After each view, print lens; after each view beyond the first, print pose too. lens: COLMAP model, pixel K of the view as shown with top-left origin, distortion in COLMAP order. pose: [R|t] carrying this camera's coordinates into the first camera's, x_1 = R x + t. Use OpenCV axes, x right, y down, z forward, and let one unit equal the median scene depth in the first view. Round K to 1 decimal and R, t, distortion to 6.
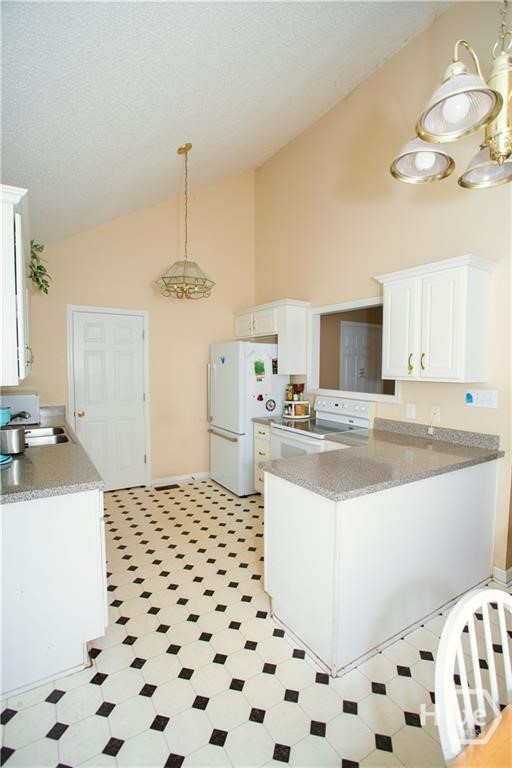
lens RADIAL K [[373.5, 0, 256.0], [0, 373.5, 384.0], [0, 0, 1]] dist [-0.059642, 0.024855]
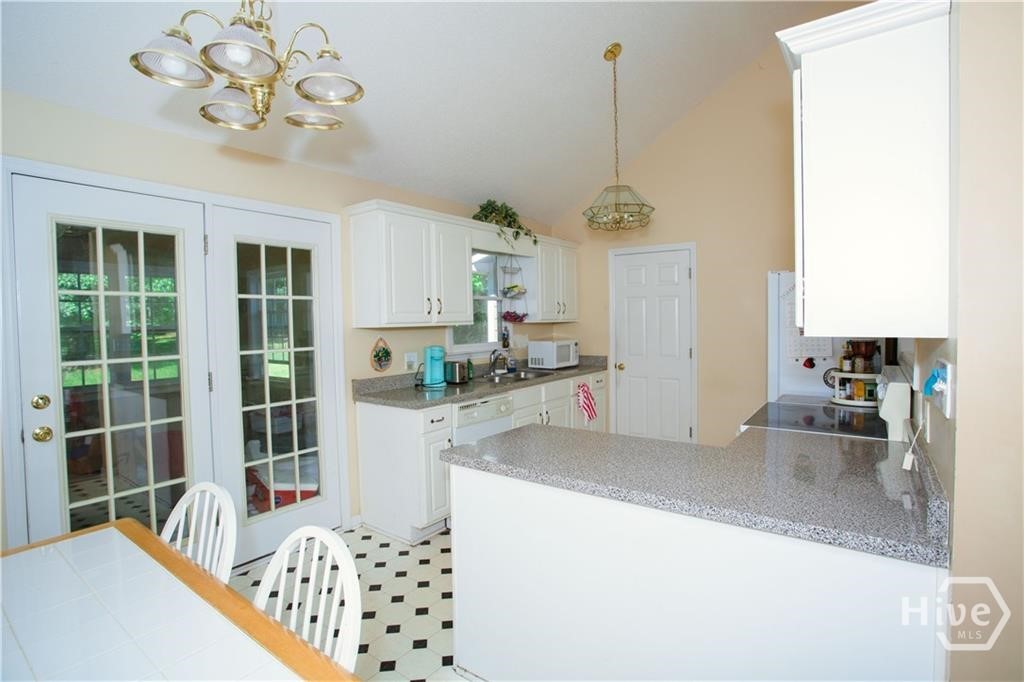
lens RADIAL K [[498.1, 0, 507.7], [0, 498.1, 326.2], [0, 0, 1]] dist [-0.059642, 0.024855]
pose [[0.360135, 0.002515, -0.932897, 0.767858], [-0.026677, 0.999615, -0.007603, -0.003111], [0.932519, 0.027625, 0.360064, 0.386056]]
